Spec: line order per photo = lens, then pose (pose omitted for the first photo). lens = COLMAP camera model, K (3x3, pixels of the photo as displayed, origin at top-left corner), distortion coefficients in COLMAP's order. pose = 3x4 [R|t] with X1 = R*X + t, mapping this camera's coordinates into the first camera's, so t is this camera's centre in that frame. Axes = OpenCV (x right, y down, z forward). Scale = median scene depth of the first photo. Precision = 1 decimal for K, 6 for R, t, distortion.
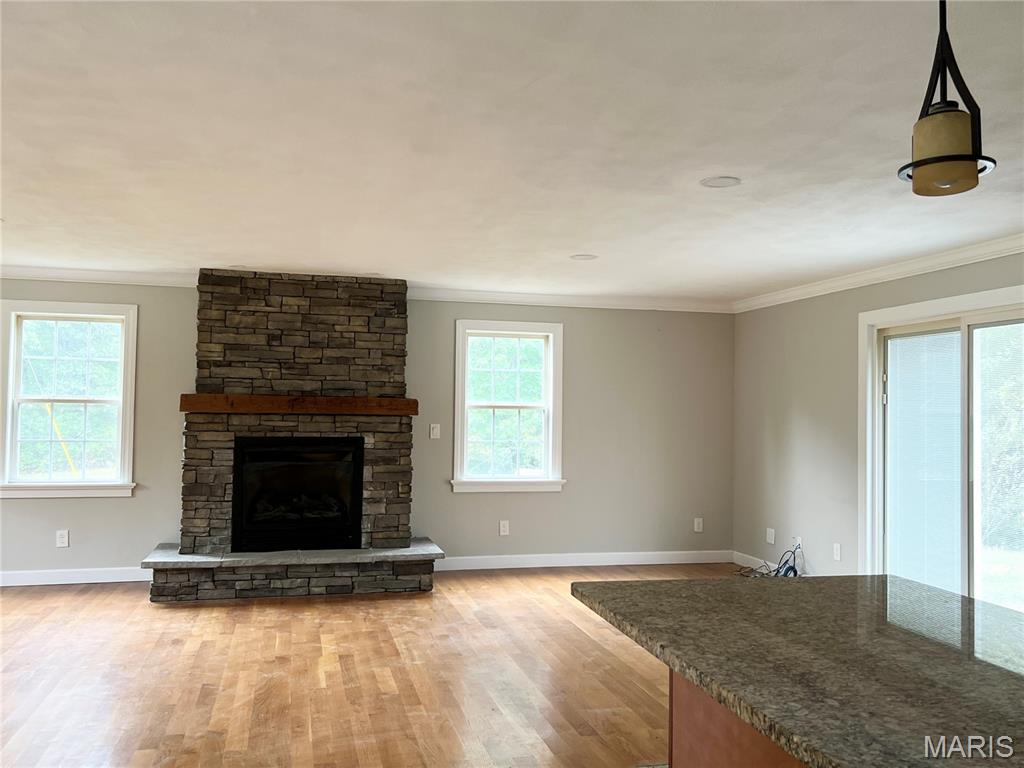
lens RADIAL K [[879.4, 0, 530.4], [0, 879.4, 379.0], [0, 0, 1]] dist [0.058232, -0.074362]
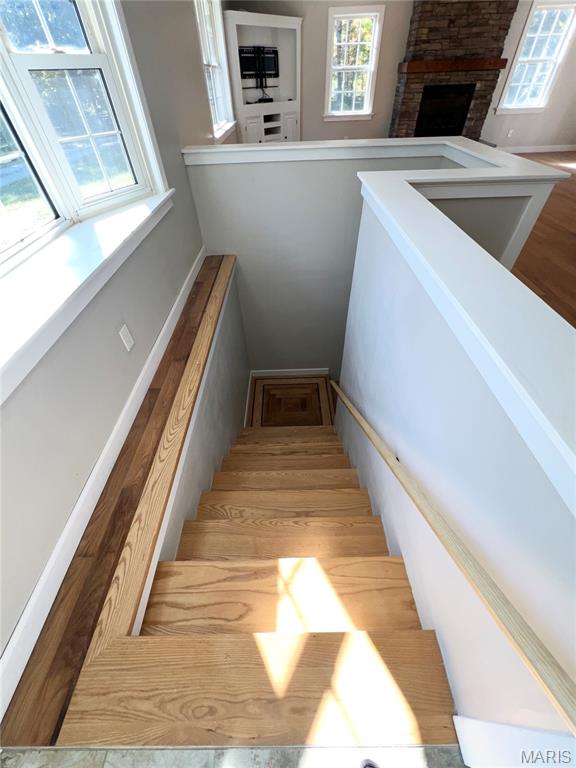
lens RADIAL K [[304.6, 0, 287.2], [0, 304.6, 387.3], [0, 0, 1]] dist [-0.001855, 0.000001]
pose [[0.969193, 0.142702, -0.200752, -0.405154], [0.052958, 0.675264, 0.735673, -0.010031], [0.240543, -0.723640, 0.646903, -0.235467]]
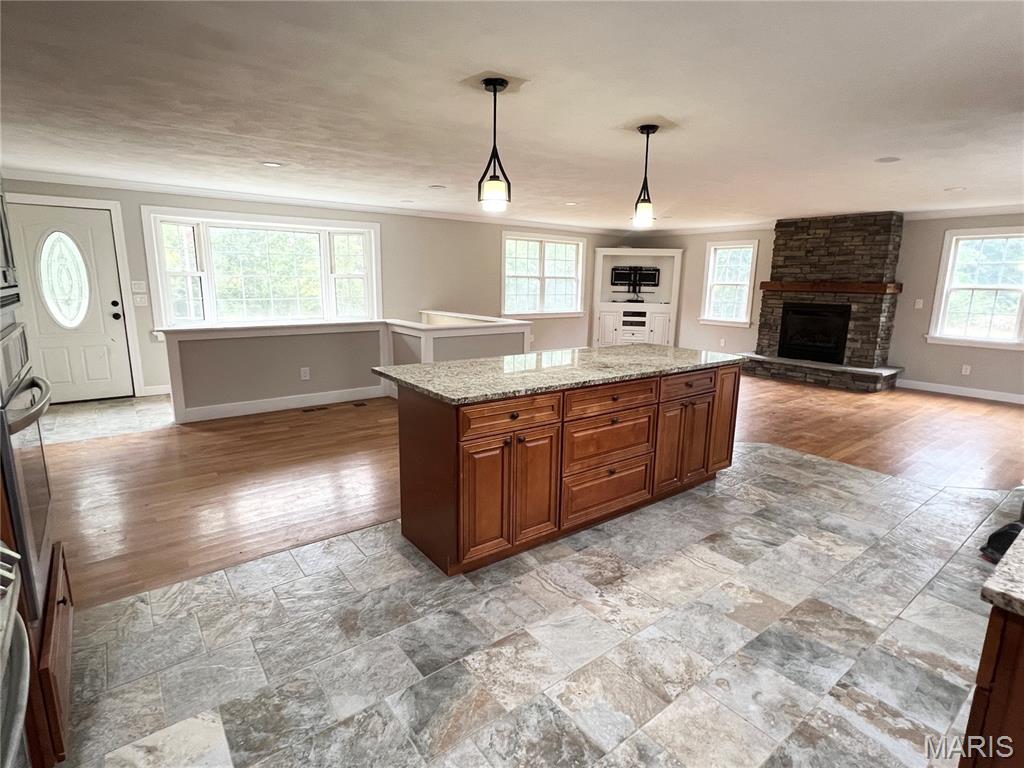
lens RADIAL K [[520.6, 0, 511.0], [0, 520.6, 381.9], [0, 0, 1]] dist [-0.001607, 0.000815]
pose [[0.393512, 0.169396, -0.903578, 0.539181], [0.023008, 0.980754, 0.193885, -0.002881], [0.919031, -0.097086, 0.382041, -0.073814]]
